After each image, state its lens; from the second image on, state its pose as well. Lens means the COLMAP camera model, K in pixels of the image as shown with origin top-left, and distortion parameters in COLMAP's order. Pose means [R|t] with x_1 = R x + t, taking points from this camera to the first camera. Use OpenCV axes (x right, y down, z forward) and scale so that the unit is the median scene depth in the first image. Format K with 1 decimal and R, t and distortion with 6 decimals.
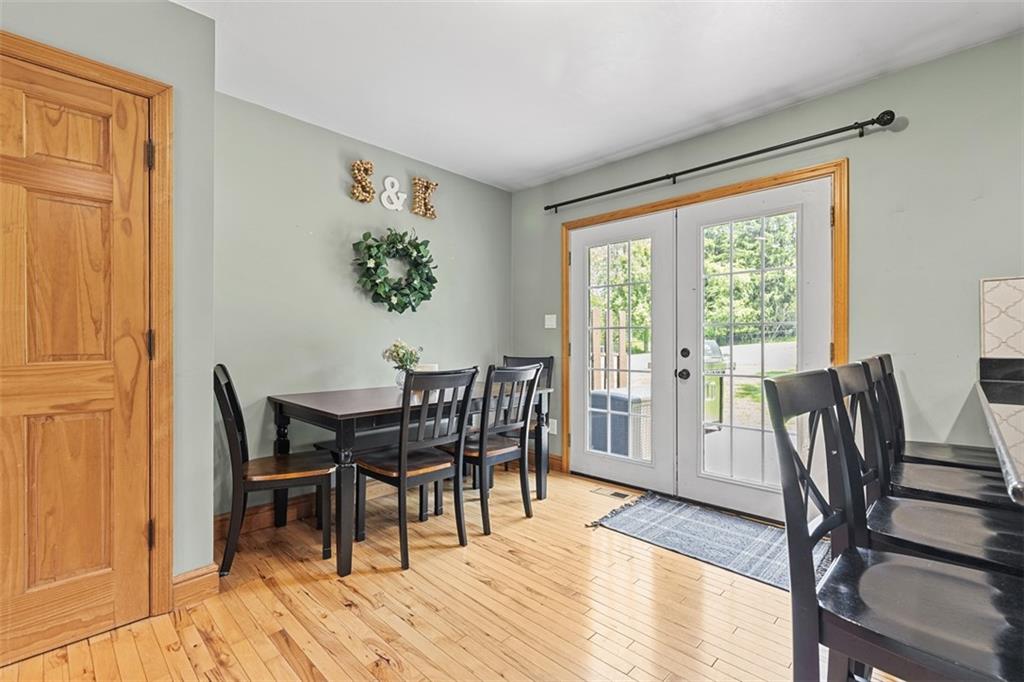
lens RADIAL K [[457.7, 0, 519.6], [0, 457.7, 339.8], [0, 0, 1]] dist [0.005711, -0.001391]
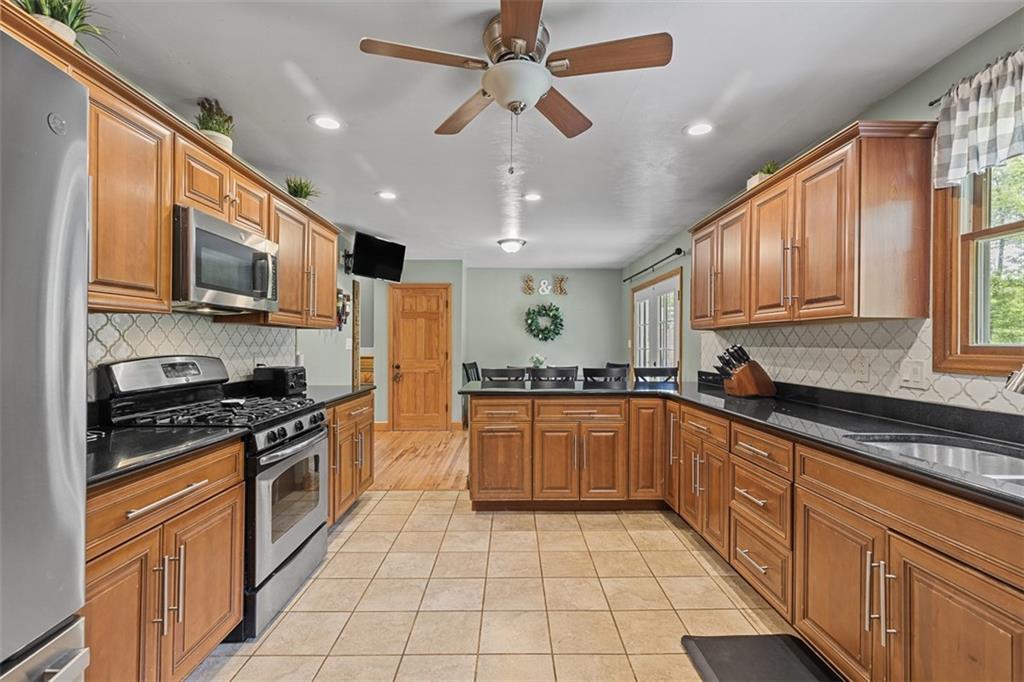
lens RADIAL K [[457.7, 0, 518.3], [0, 457.7, 341.4], [0, 0, 1]] dist [0.005711, -0.001391]
pose [[0.708118, -0.000620, -0.706094, 1.570360], [-0.001425, 0.999996, -0.002308, -0.070741], [0.706093, 0.002641, 0.708114, -0.851045]]
